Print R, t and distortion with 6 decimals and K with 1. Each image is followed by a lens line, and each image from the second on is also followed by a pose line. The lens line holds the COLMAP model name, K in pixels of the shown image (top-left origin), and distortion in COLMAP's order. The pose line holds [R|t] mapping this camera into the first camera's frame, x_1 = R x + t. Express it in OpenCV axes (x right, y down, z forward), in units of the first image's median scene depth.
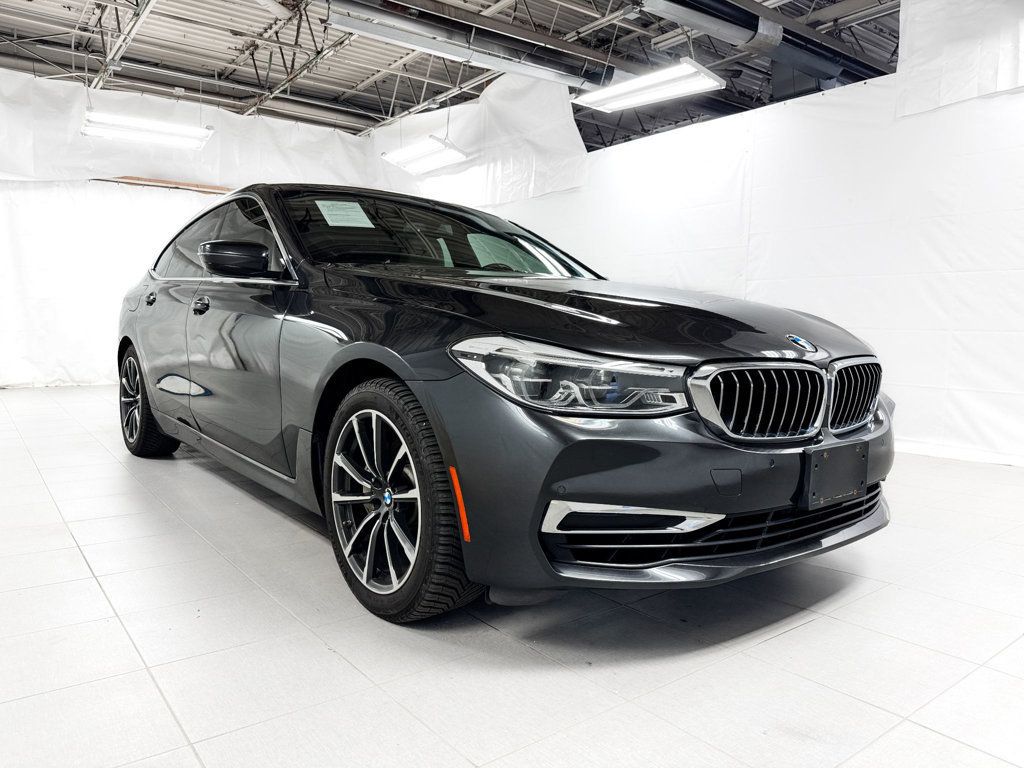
lens RADIAL K [[730.6, 0, 512.0], [0, 730.6, 384.0], [0, 0, 1]] dist [0.080353, -0.065060]
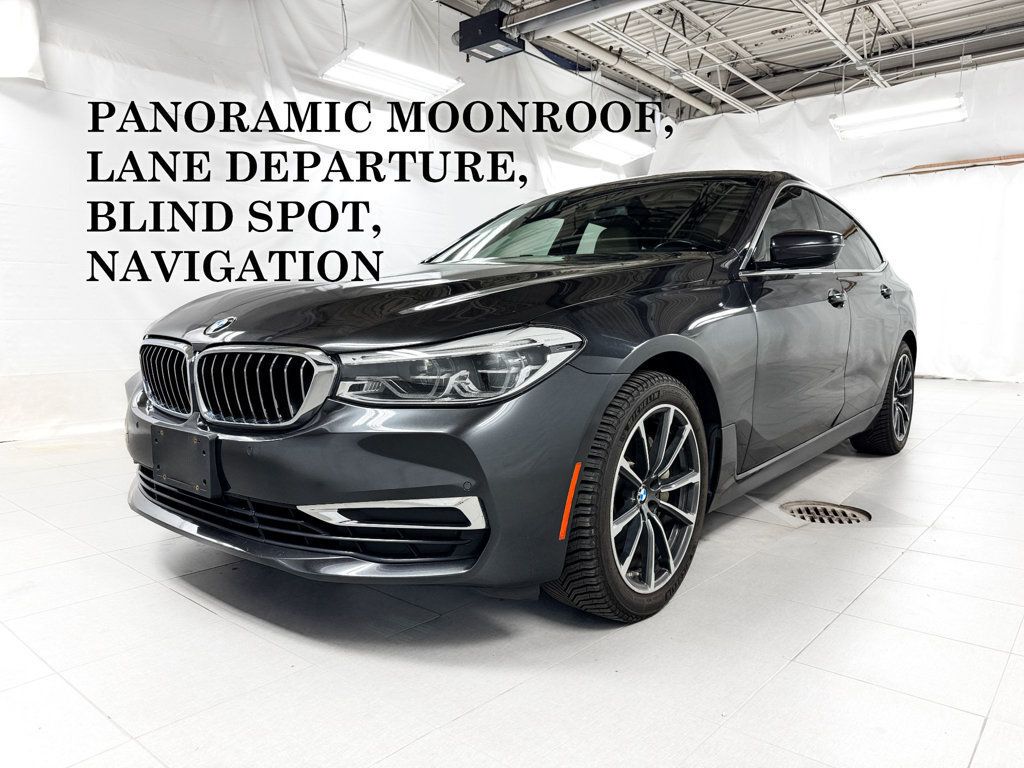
lens RADIAL K [[756.8, 0, 511.8], [0, 756.8, 359.5], [0, 0, 1]] dist [0.043922, 0.003852]
pose [[0.263134, 0.055879, -0.963140, 0.351930], [-0.084396, 0.995827, 0.034718, -0.019089], [0.961061, 0.072149, 0.266751, 0.264543]]
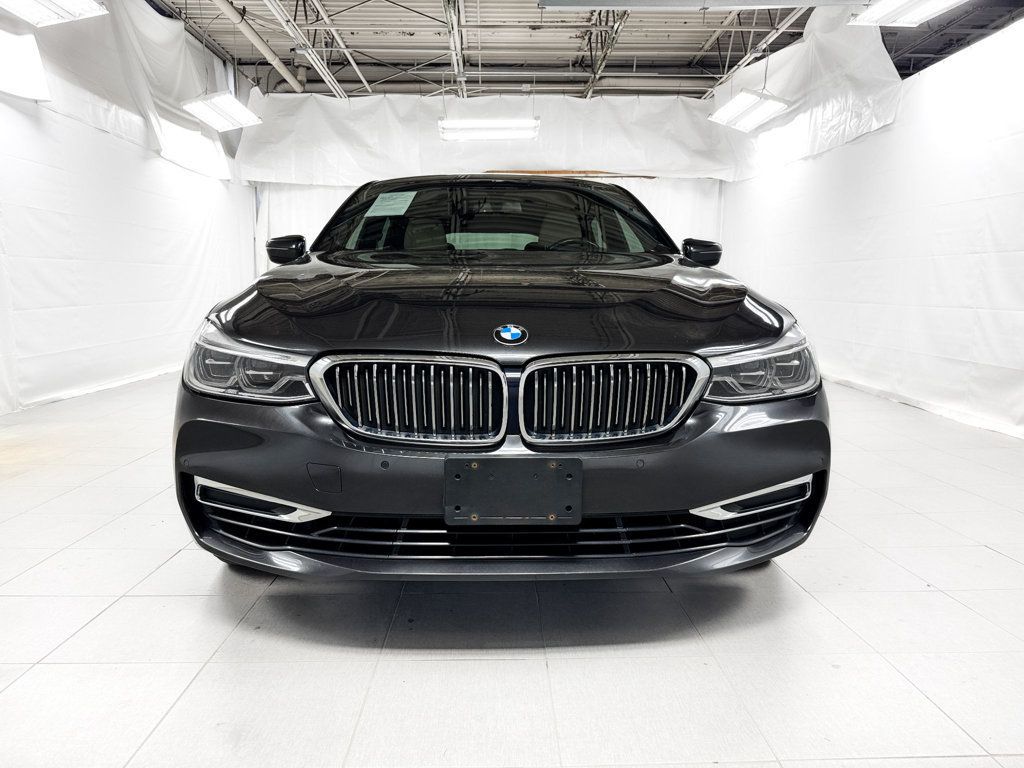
lens RADIAL K [[730.6, 0, 512.0], [0, 730.6, 384.0], [0, 0, 1]] dist [0.080353, -0.065060]
pose [[0.819422, 0.067211, -0.569237, 0.210734], [-0.042460, 0.997491, 0.056655, -0.011221], [0.571616, -0.022255, 0.820219, 0.071892]]
